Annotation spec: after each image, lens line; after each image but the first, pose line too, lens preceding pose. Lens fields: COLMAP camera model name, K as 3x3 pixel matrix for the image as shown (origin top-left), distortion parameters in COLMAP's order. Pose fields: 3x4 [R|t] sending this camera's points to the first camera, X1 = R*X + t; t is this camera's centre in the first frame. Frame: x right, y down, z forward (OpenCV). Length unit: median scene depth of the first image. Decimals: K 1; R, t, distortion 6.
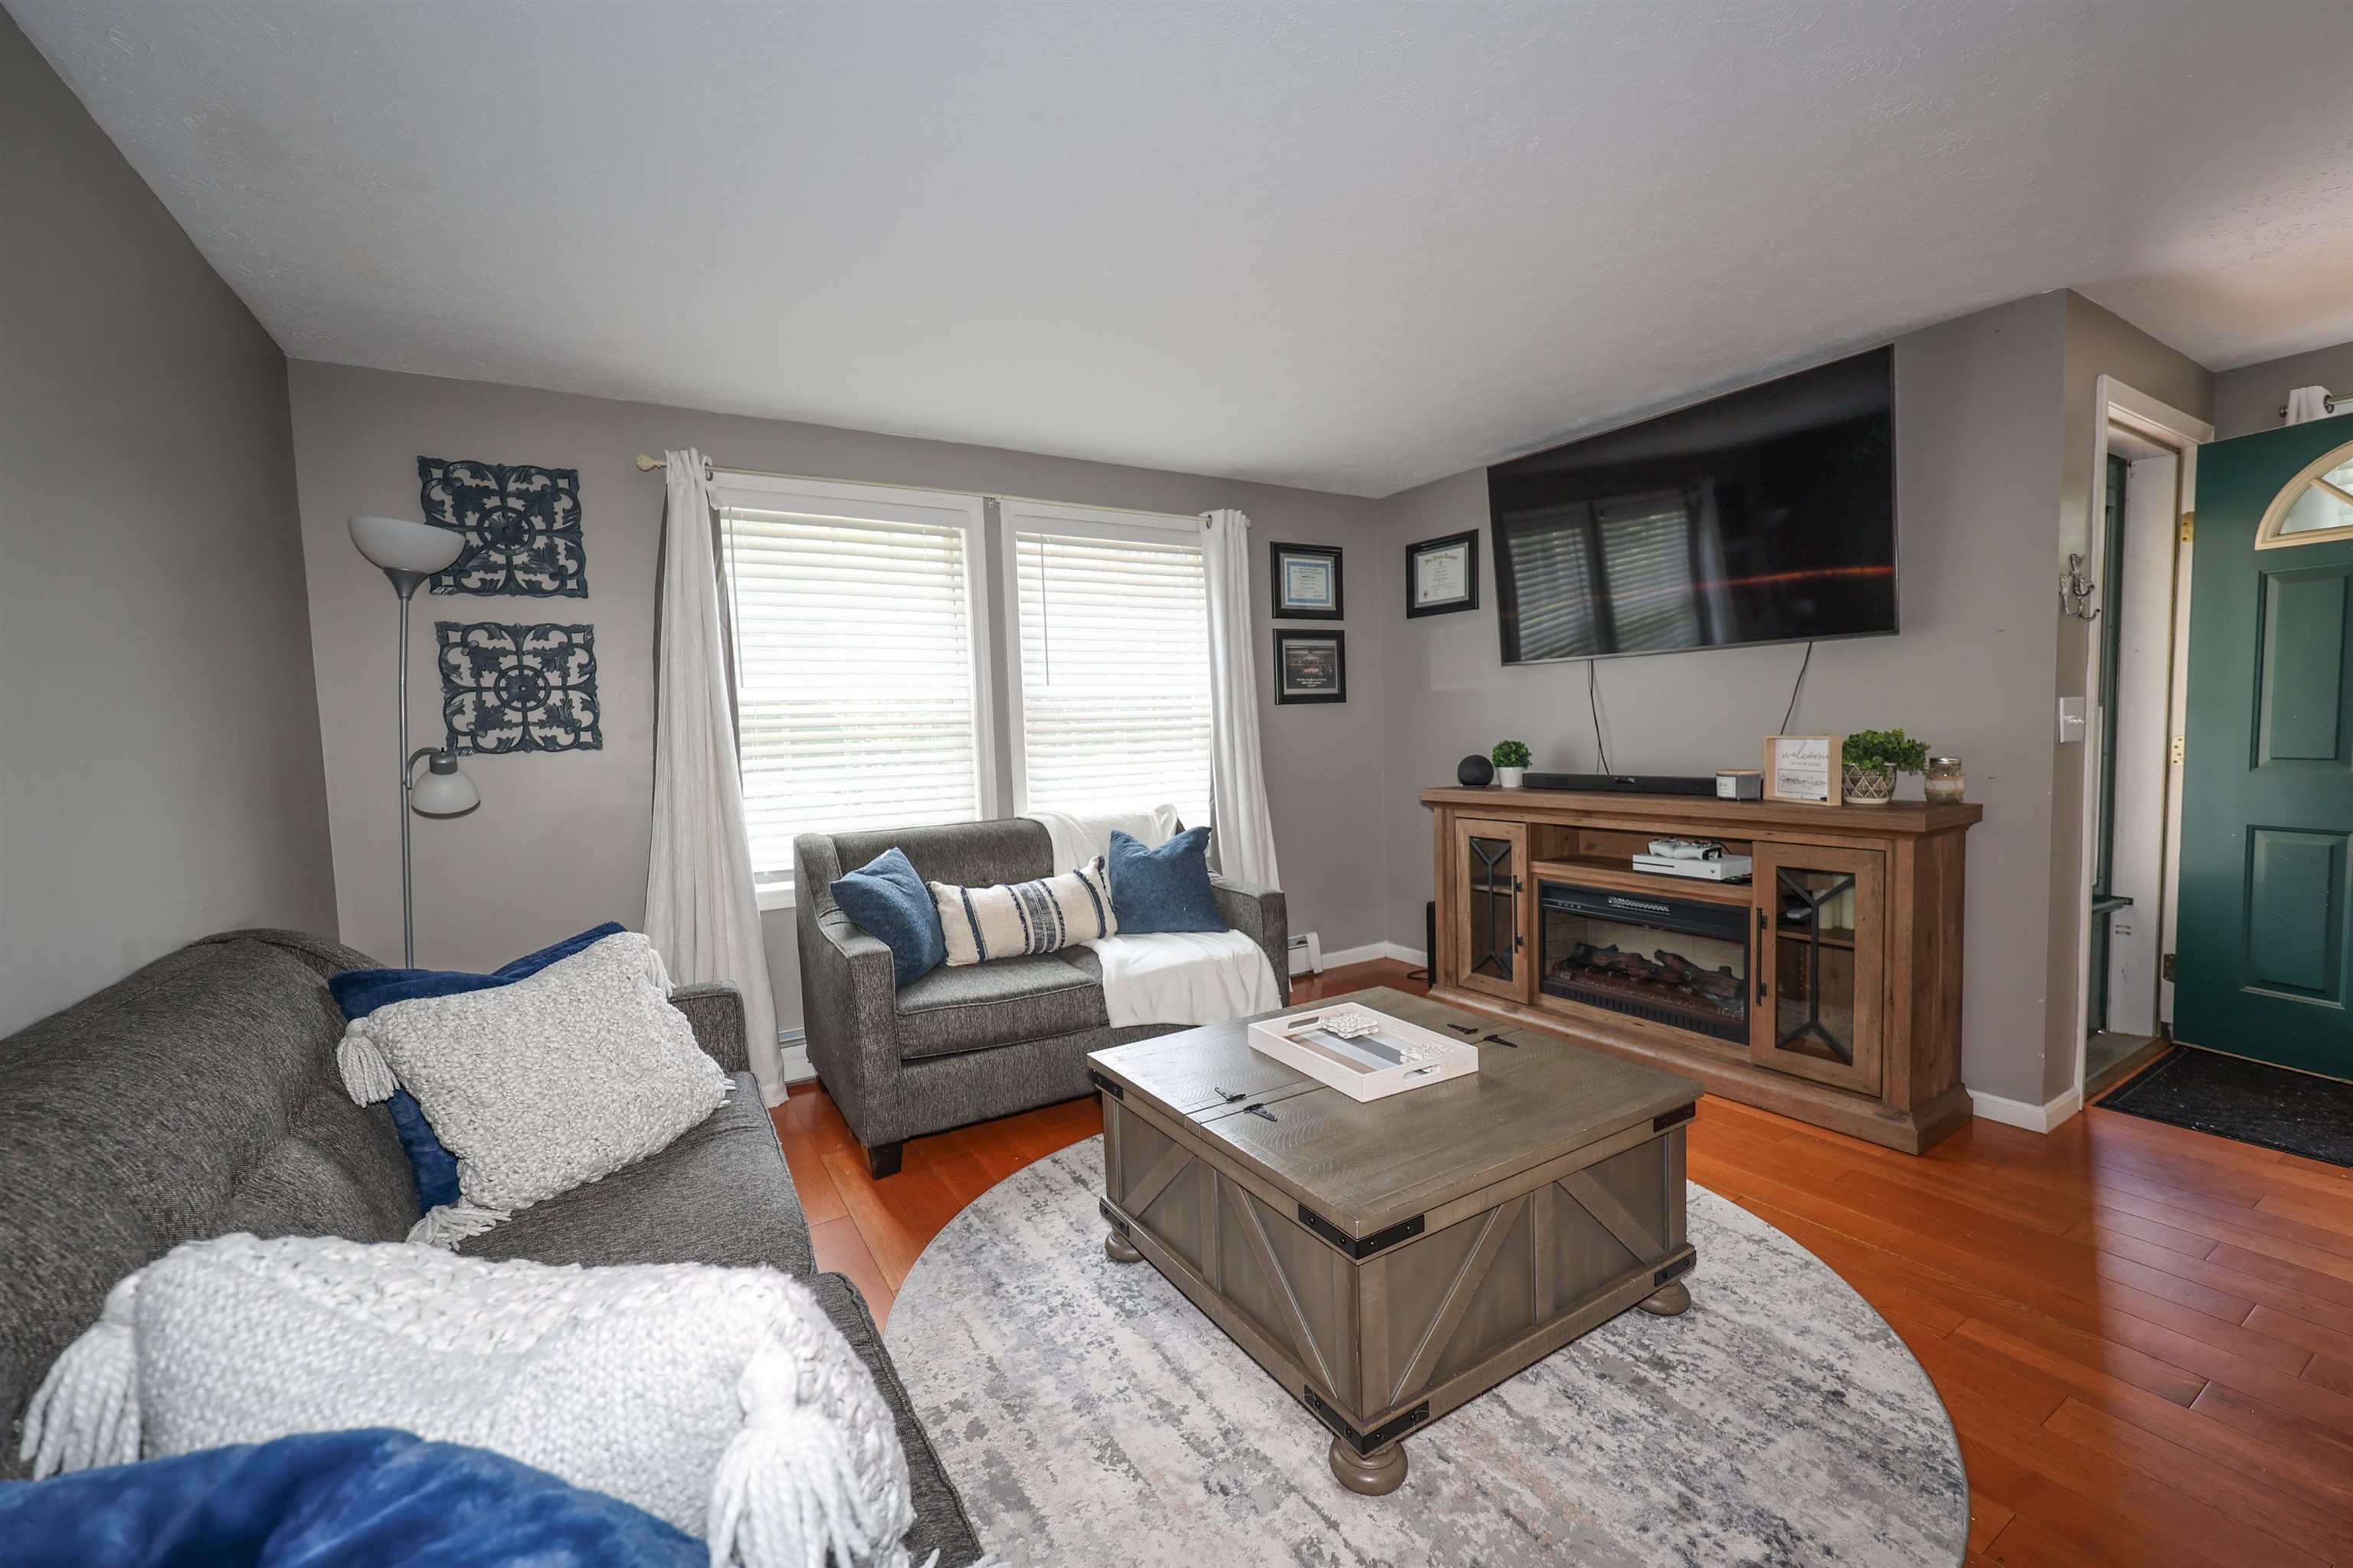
lens RADIAL K [[956.4, 0, 1200.2], [0, 956.4, 783.3], [0, 0, 1]] dist [-0.001611, 0.000165]
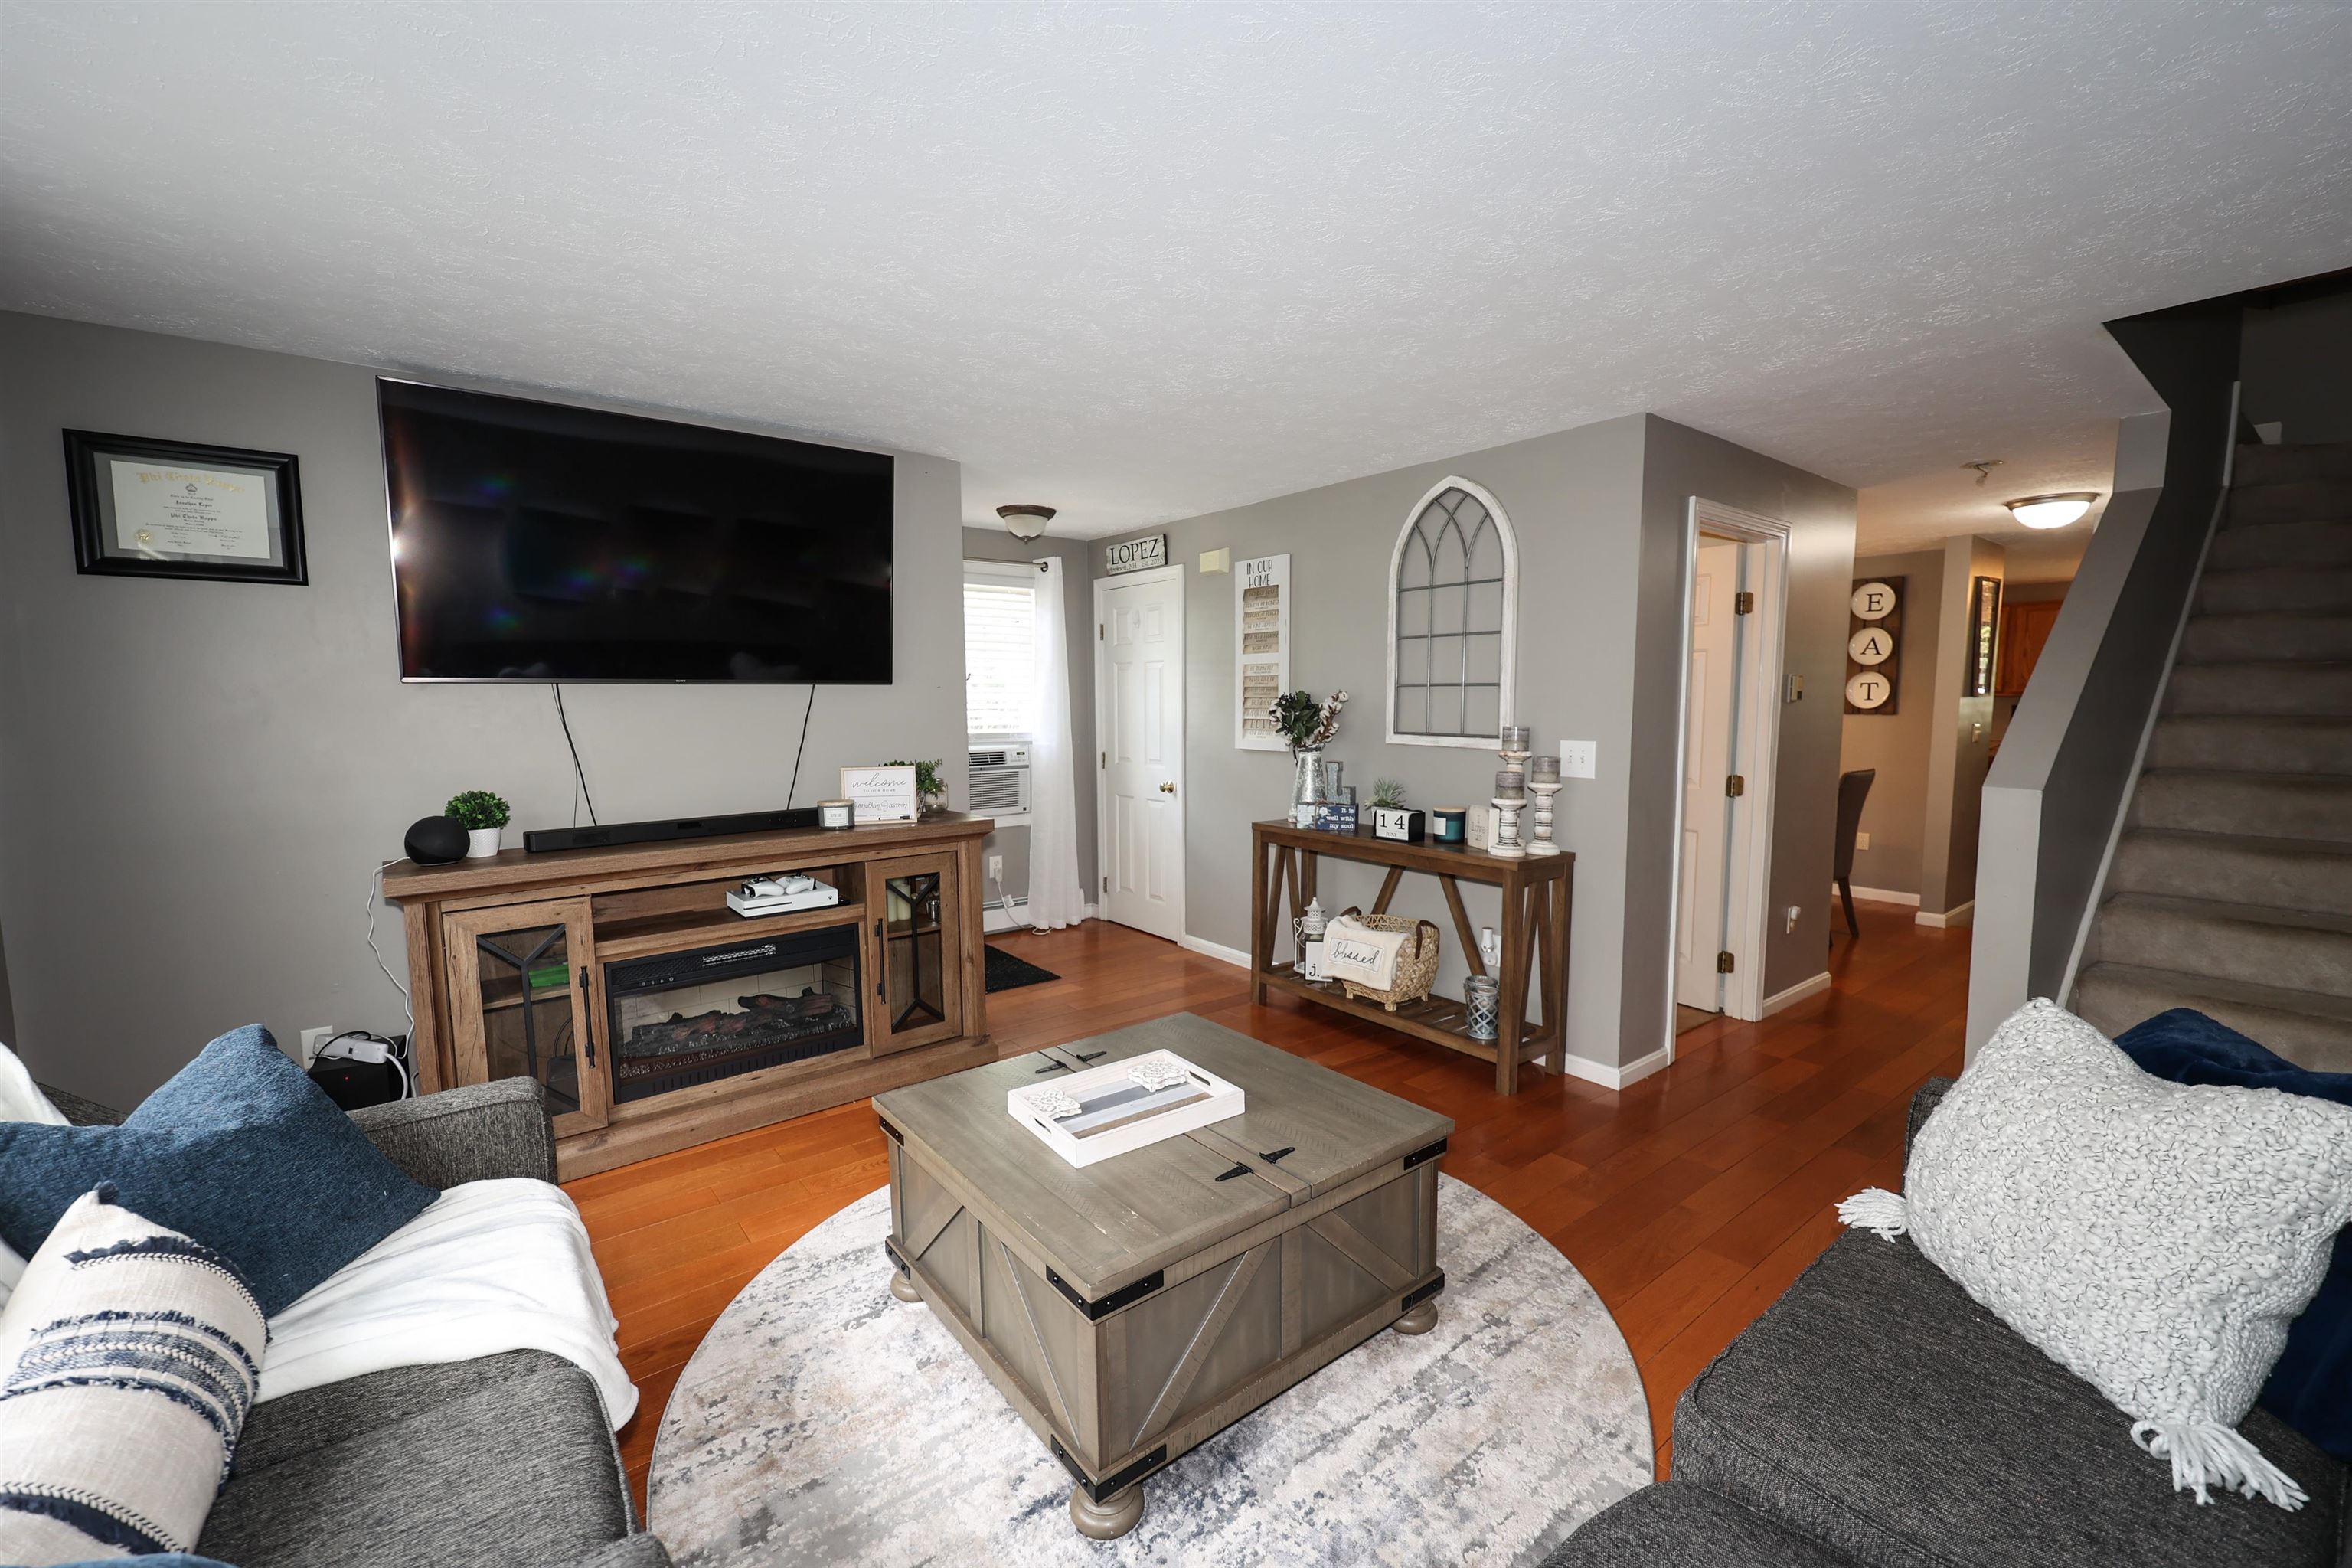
lens RADIAL K [[955.9, 0, 1184.6], [0, 955.9, 794.0], [0, 0, 1]] dist [-0.001611, 0.000165]
pose [[-0.105143, -0.068998, 0.992061, -0.530788], [0.071024, 0.994522, 0.076697, -0.073478], [-0.991918, 0.078525, -0.099666, 0.680245]]
